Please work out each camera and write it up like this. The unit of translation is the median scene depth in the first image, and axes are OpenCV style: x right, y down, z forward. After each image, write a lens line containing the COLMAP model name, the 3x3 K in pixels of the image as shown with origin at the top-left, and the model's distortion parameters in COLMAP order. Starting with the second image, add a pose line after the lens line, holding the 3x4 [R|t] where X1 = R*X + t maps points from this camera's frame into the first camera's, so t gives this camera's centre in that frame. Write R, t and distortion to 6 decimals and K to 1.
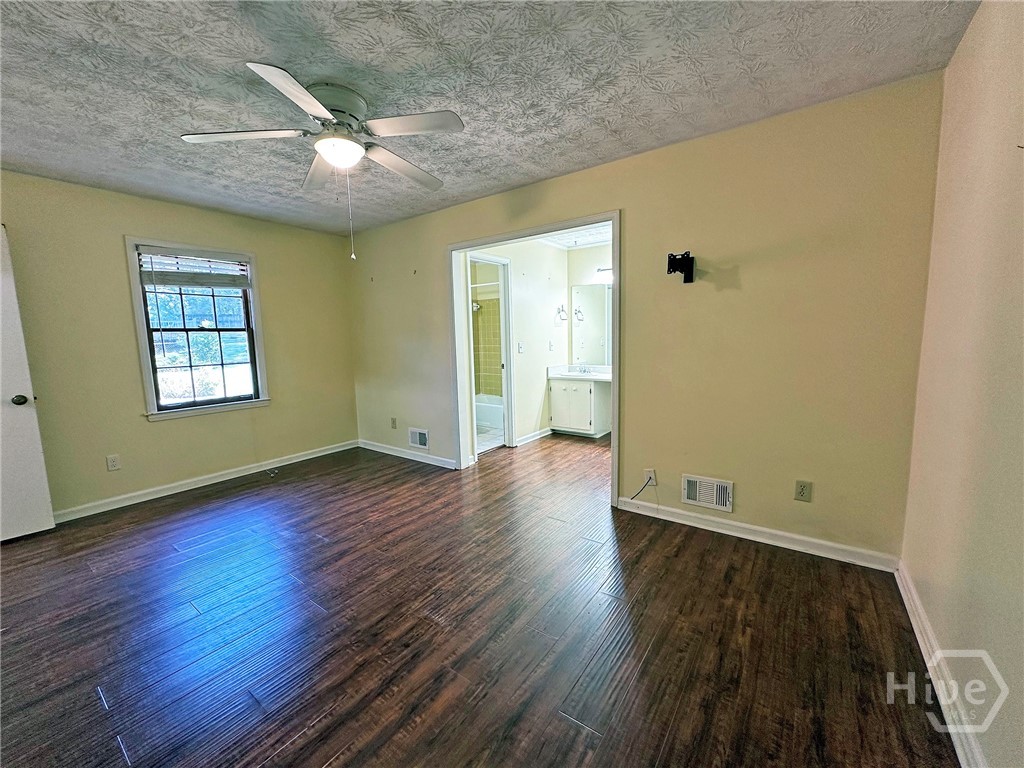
lens RADIAL K [[407.8, 0, 509.1], [0, 407.8, 388.6], [0, 0, 1]] dist [-0.003061, 0.000697]
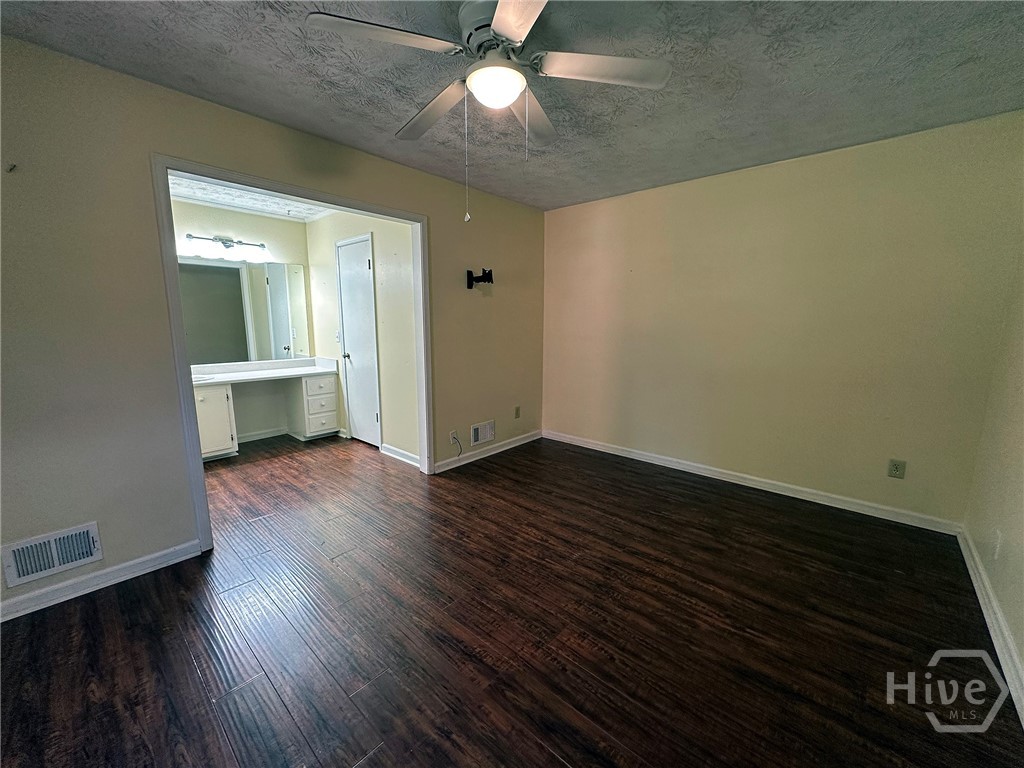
lens RADIAL K [[407.8, 0, 512.2], [0, 407.8, 391.7], [0, 0, 1]] dist [-0.003061, 0.000697]
pose [[0.094812, -0.148621, 0.984339, -0.922440], [0.121758, 0.983100, 0.136707, -0.080862], [-0.988021, 0.106889, 0.111306, 0.690756]]
